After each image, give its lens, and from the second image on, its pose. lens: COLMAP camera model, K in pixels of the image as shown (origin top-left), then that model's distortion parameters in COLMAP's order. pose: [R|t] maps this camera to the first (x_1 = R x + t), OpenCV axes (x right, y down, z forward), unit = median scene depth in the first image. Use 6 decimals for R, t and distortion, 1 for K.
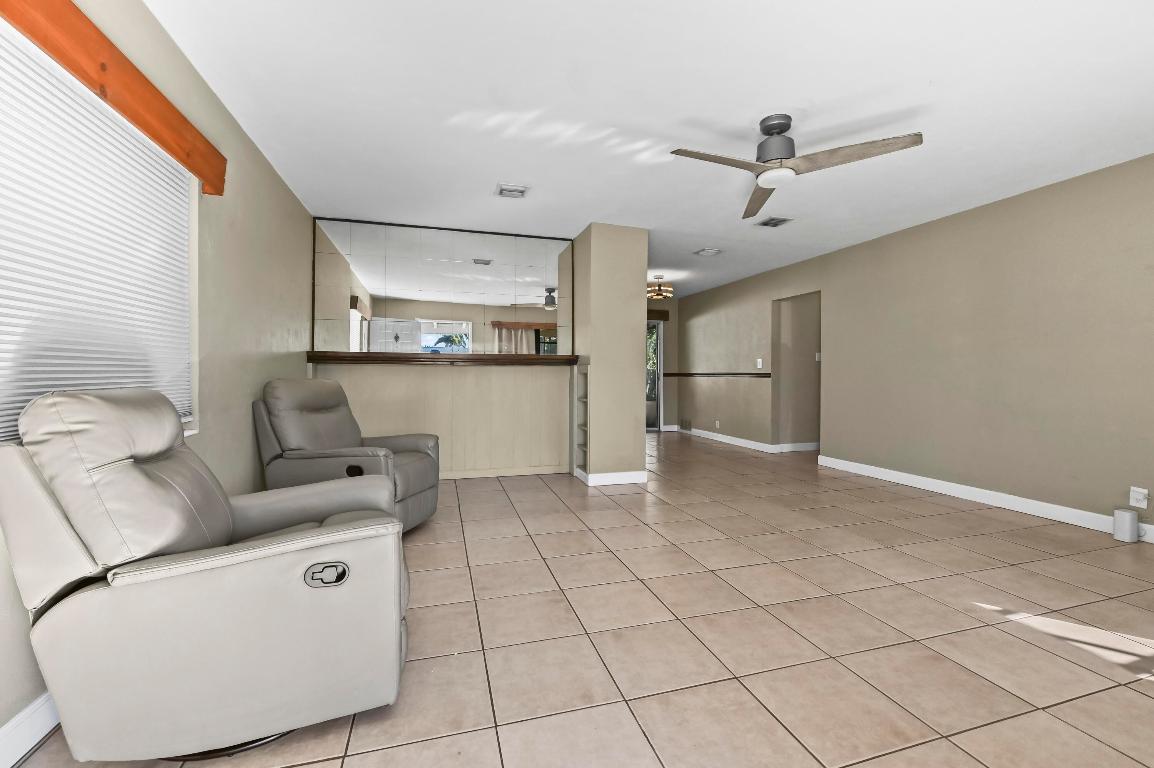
lens RADIAL K [[466.9, 0, 577.0], [0, 466.9, 373.7], [0, 0, 1]] dist [-0.017445, 0.000249]
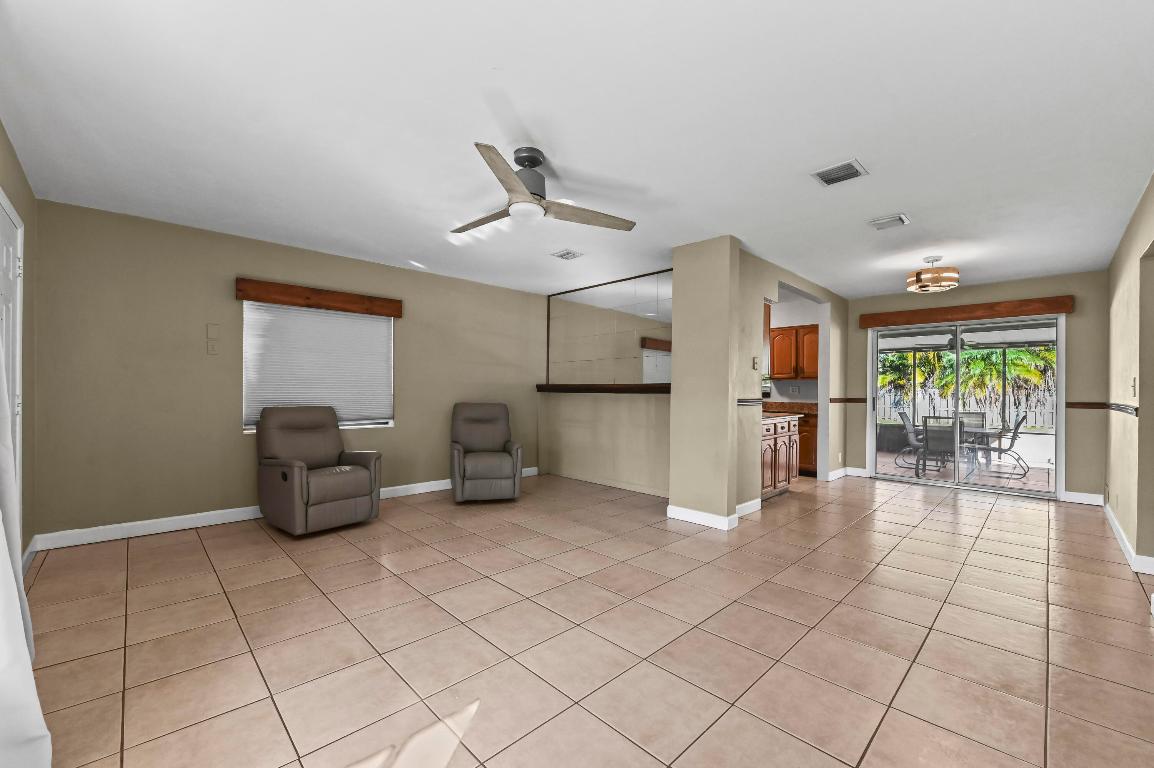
lens RADIAL K [[466.9, 0, 581.7], [0, 466.9, 390.0], [0, 0, 1]] dist [-0.017445, 0.000249]
pose [[0.477012, -0.003746, -0.878889, 1.034905], [-0.005774, 0.999956, -0.007396, -0.022425], [0.878878, 0.008602, 0.476969, 0.477728]]
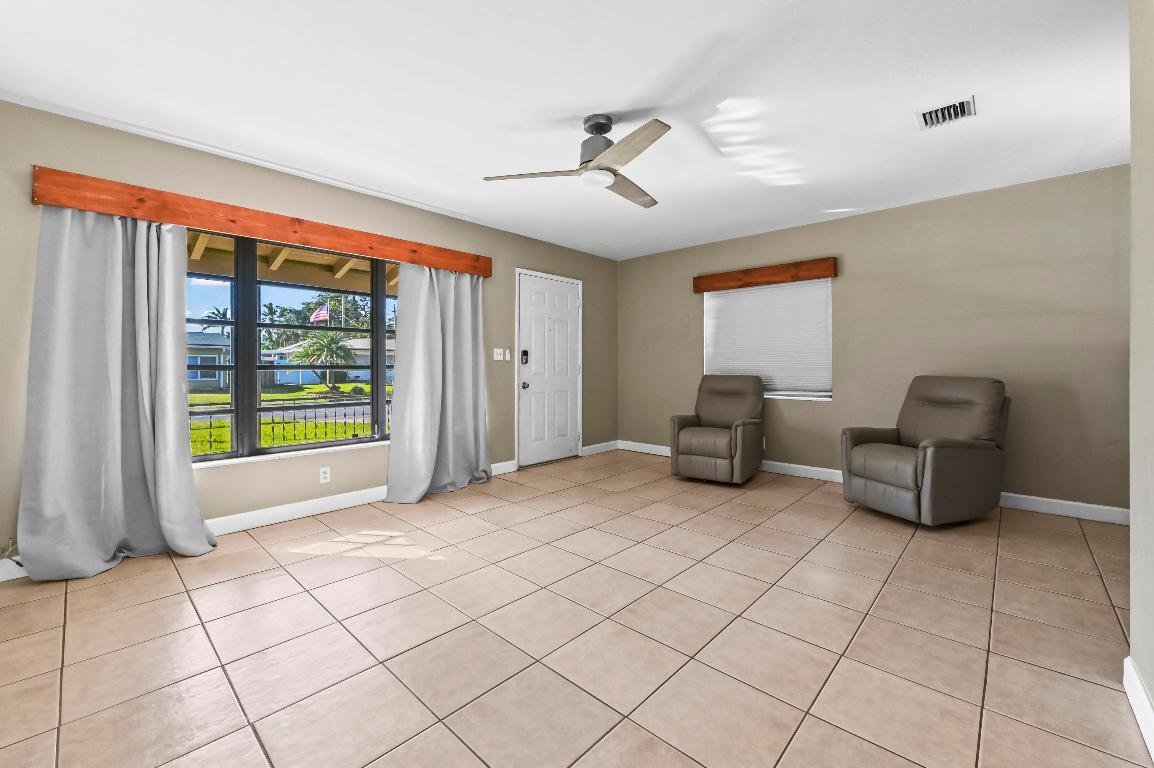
lens RADIAL K [[466.9, 0, 571.3], [0, 466.9, 372.5], [0, 0, 1]] dist [-0.017445, 0.000249]
pose [[-0.863036, 0.008937, -0.505063, 0.748565], [0.000763, 0.999865, 0.016388, -0.015791], [0.505142, 0.013759, -0.862927, 1.402583]]
